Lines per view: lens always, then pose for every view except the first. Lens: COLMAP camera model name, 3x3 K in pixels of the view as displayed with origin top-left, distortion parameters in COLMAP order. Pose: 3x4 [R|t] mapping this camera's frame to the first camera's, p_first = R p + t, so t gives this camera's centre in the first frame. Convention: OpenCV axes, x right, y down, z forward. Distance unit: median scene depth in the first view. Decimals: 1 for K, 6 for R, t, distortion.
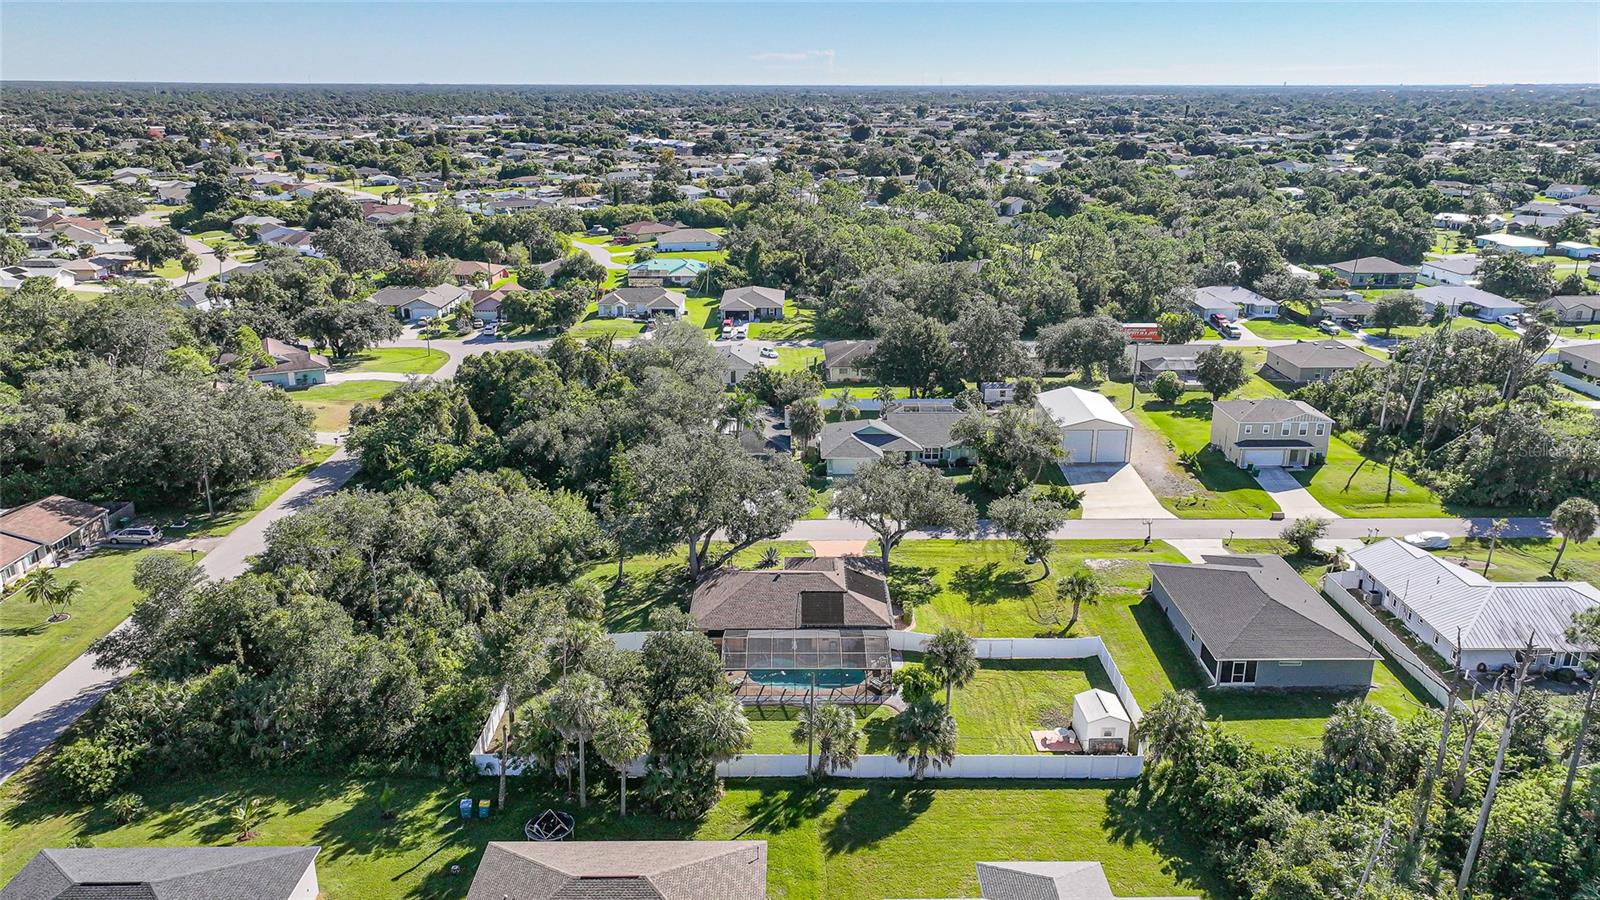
lens RADIAL K [[1127.8, 0, 803.8], [0, 1127.8, 449.5], [0, 0, 1]] dist [-0.001437, 0.016641]
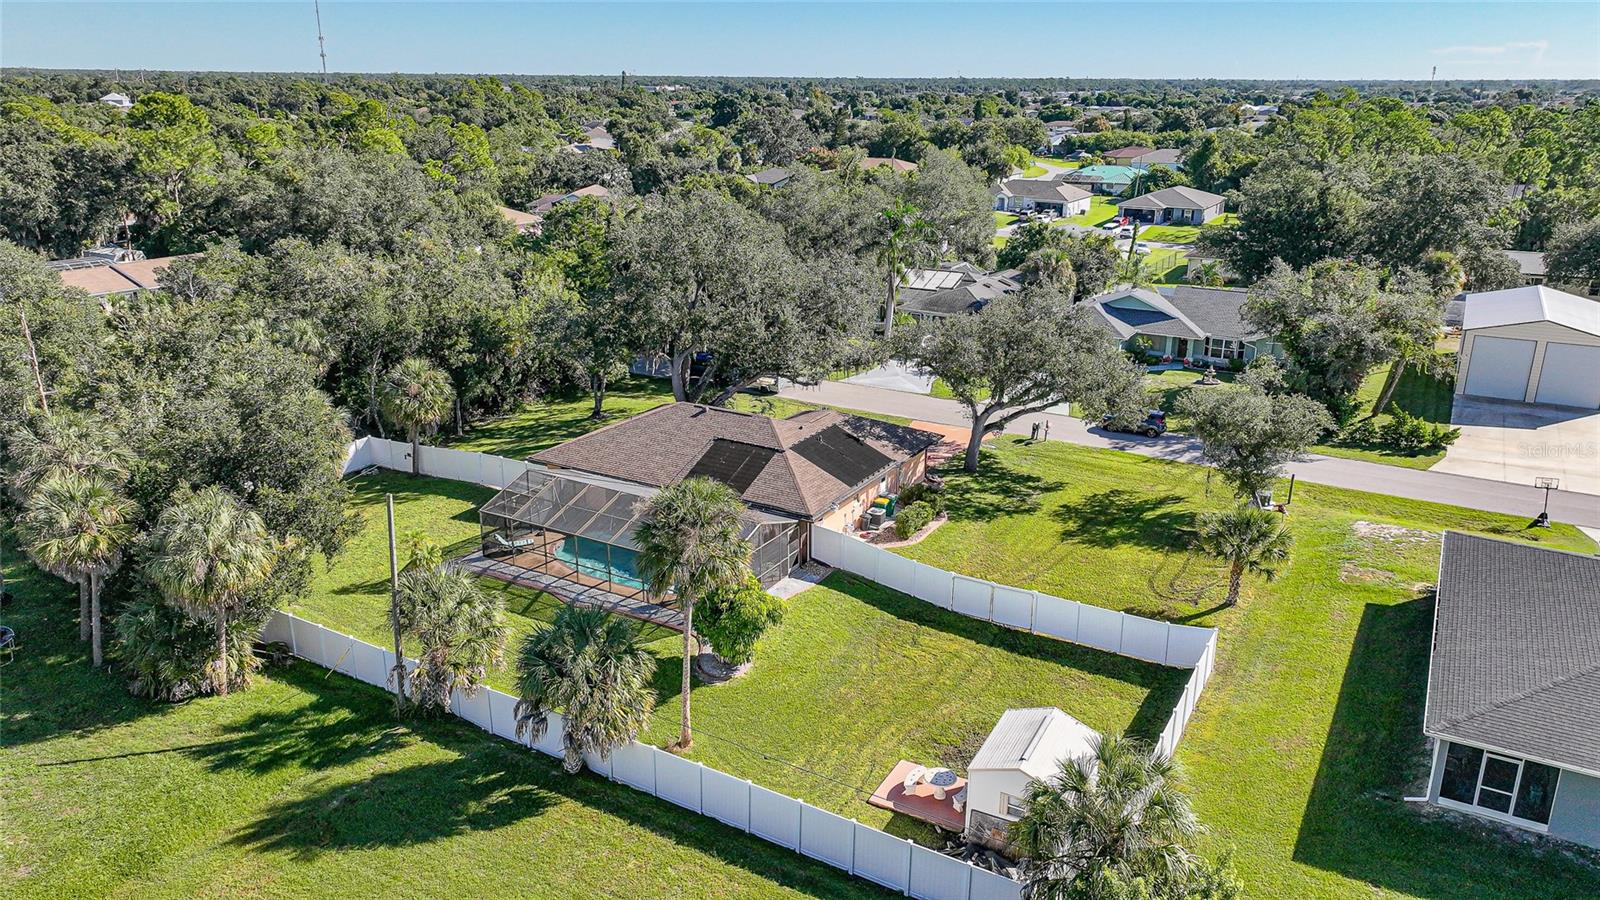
lens RADIAL K [[1127.8, 0, 797.3], [0, 1127.8, 443.5], [0, 0, 1]] dist [-0.001437, 0.016641]
pose [[0.861159, 0.160926, -0.482190, 0.255732], [-0.162172, 0.985974, 0.039431, 0.079523], [0.481773, 0.044242, 0.875179, 0.405639]]
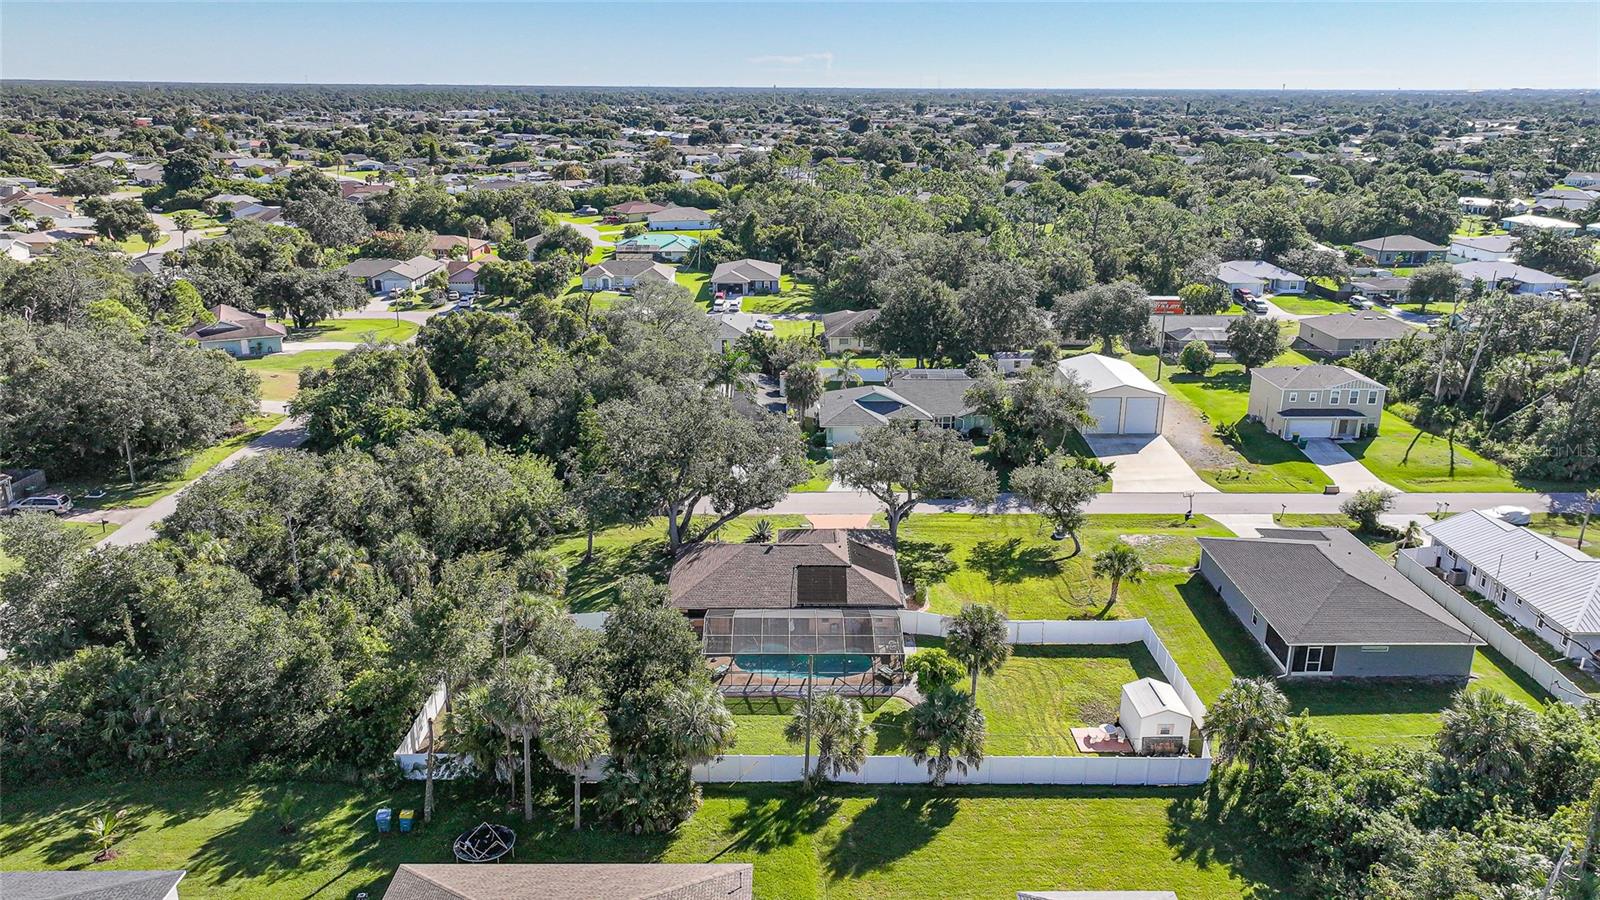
lens RADIAL K [[1127.8, 0, 805.1], [0, 1127.8, 450.0], [0, 0, 1]] dist [-0.001437, 0.016641]
pose [[0.999985, 0.003635, 0.004102, -0.000133], [-0.003627, 0.999991, -0.002016, 0.031994], [-0.004109, 0.002001, 0.999990, 0.114152]]
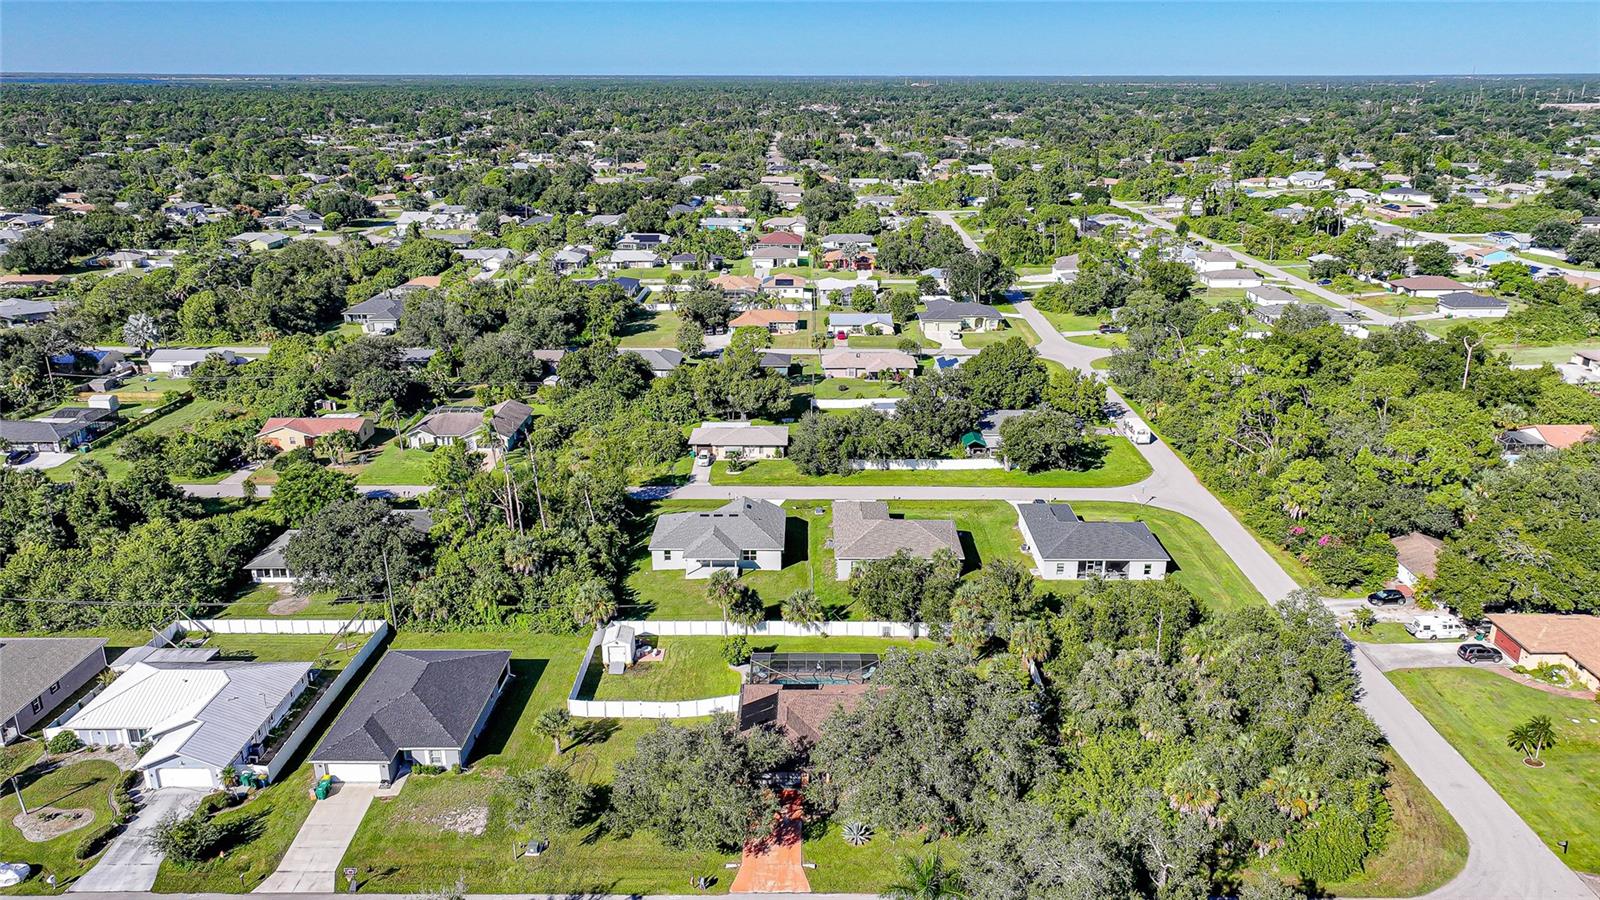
lens RADIAL K [[1127.8, 0, 808.0], [0, 1127.8, 451.7], [0, 0, 1]] dist [-0.001437, 0.016641]
pose [[-0.999932, -0.004277, 0.010837, -0.001950], [0.003052, 0.801545, 0.597926, -0.596548], [-0.011243, 0.597919, -0.801478, 1.417962]]
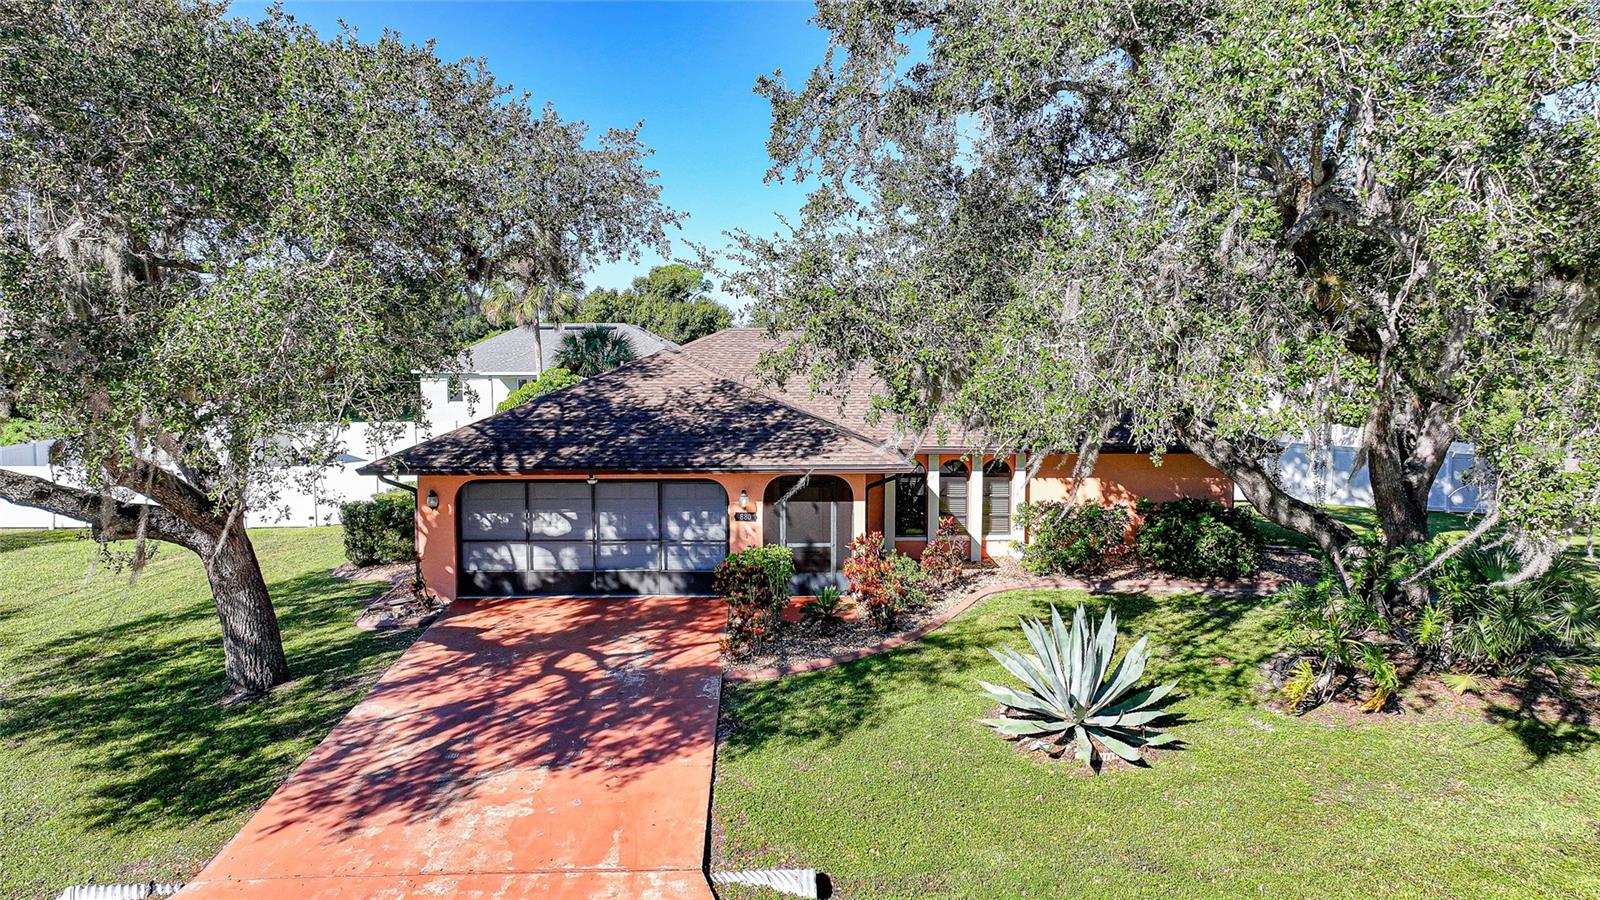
lens RADIAL K [[1127.8, 0, 809.1], [0, 1127.8, 439.5], [0, 0, 1]] dist [-0.001437, 0.016641]
pose [[-0.999591, 0.001580, -0.028566, 0.003575], [-0.009664, 0.921139, 0.389113, 0.019469], [0.026928, 0.389230, -0.920747, 1.042168]]
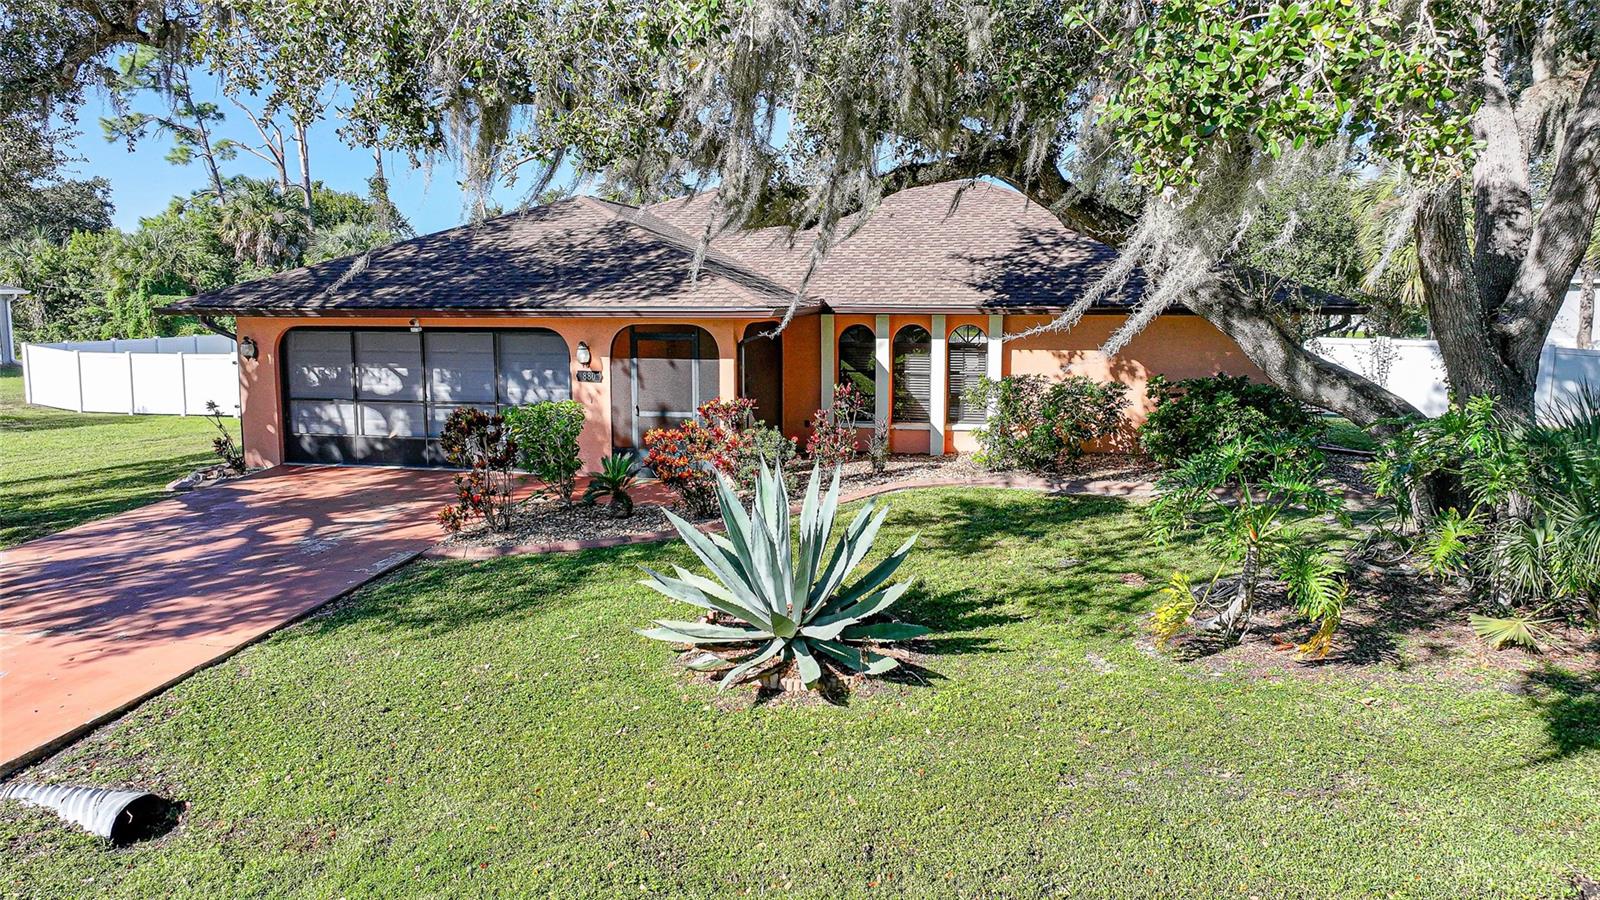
lens RADIAL K [[1127.8, 0, 803.3], [0, 1127.8, 440.7], [0, 0, 1]] dist [-0.001437, 0.016641]
pose [[-0.973711, -0.028774, 0.225962, -0.047301], [0.069900, 0.906384, 0.416631, 0.048014], [-0.216797, 0.421473, -0.880545, 1.008503]]
